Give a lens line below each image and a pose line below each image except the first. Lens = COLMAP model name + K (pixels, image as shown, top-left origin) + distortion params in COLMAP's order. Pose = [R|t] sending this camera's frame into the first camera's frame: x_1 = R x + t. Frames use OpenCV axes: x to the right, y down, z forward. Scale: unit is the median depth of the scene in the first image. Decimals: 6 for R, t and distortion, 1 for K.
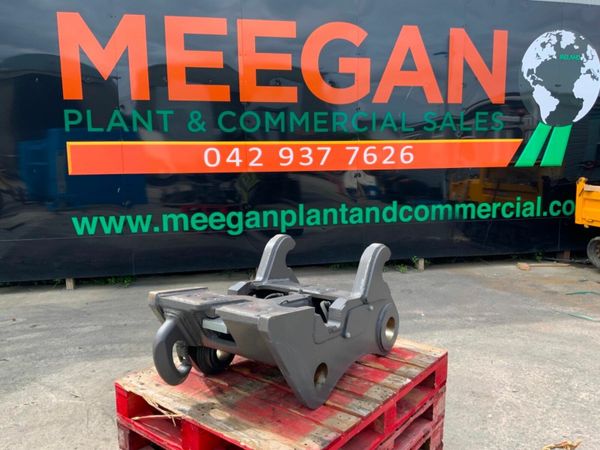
lens RADIAL K [[481.2, 0, 299.7], [0, 481.2, 224.8], [0, 0, 1]] dist [0.109834, -0.211201]
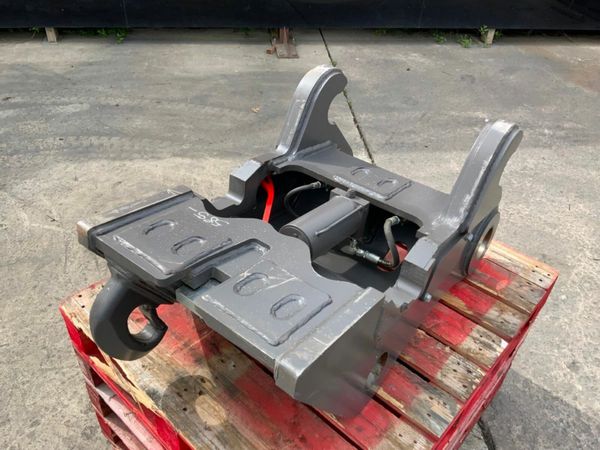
lens RADIAL K [[490.7, 0, 300.5], [0, 490.7, 219.3], [0, 0, 1]] dist [0.049573, -0.102411]
pose [[0.996203, 0.084735, -0.019984, -0.019444], [-0.063752, 0.866336, 0.495377, -0.054206], [0.059289, -0.492222, 0.868448, 0.198791]]
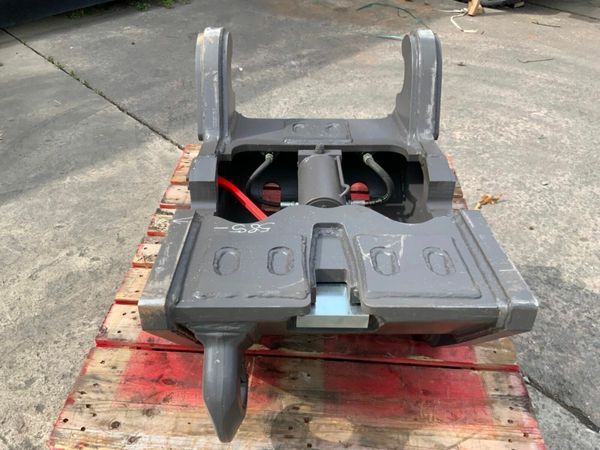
lens RADIAL K [[493.3, 0, 292.6], [0, 493.3, 224.0], [0, 0, 1]] dist [0.075581, -0.201951]
pose [[0.826398, -0.343594, 0.446105, -0.130769], [0.056068, 0.838524, 0.541973, -0.040598], [-0.560288, -0.422873, 0.712219, 0.251483]]
